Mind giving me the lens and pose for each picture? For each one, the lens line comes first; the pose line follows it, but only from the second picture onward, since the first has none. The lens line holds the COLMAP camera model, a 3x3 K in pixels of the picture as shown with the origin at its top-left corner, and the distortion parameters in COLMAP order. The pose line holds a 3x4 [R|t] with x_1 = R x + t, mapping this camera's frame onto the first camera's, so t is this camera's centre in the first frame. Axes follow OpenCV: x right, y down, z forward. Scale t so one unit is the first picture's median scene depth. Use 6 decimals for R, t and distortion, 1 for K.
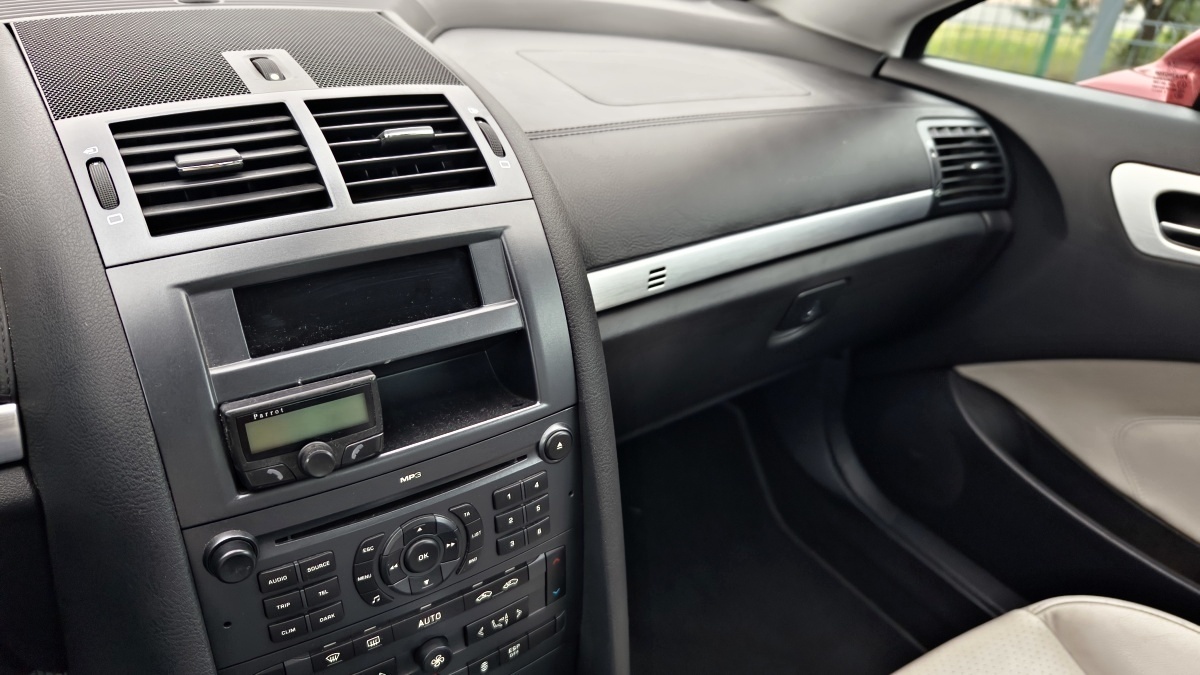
lens RADIAL K [[817.8, 0, 609.1], [0, 817.8, 333.2], [0, 0, 1]] dist [0.002728, -0.003738]
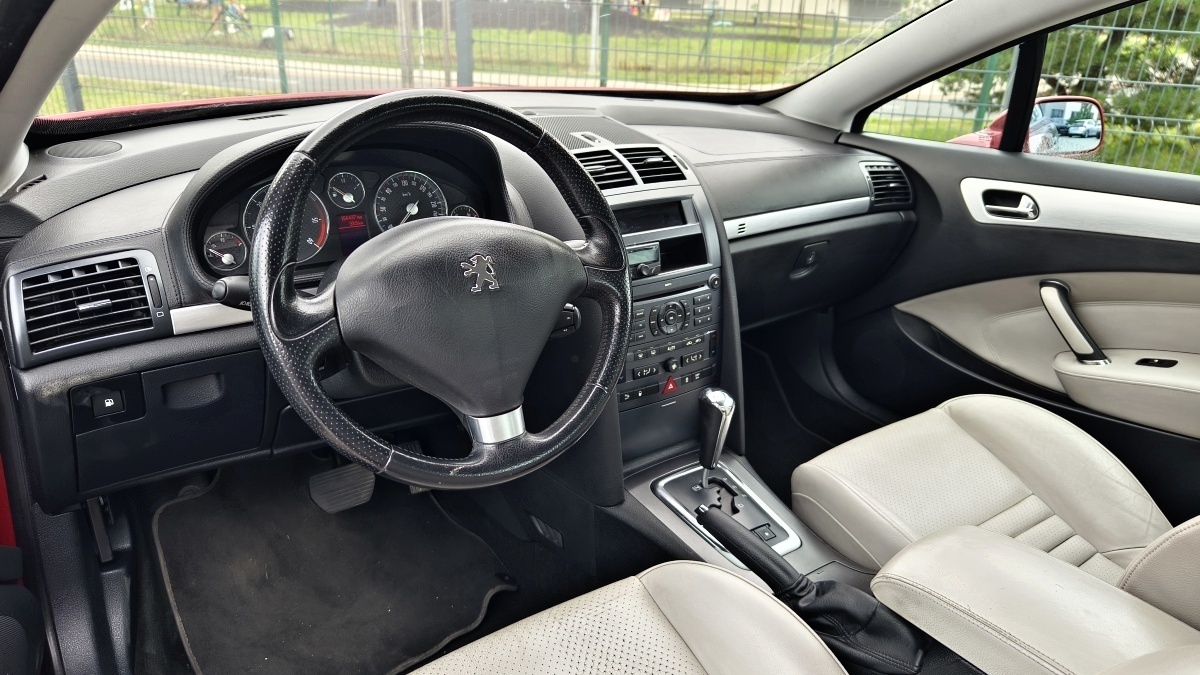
lens RADIAL K [[817.8, 0, 593.3], [0, 817.8, 342.9], [0, 0, 1]] dist [0.002728, -0.003738]
pose [[0.999193, -0.040029, 0.003320, -0.434388], [0.040156, 0.993548, -0.106067, 0.550612], [0.000947, 0.106115, 0.994353, -1.395955]]
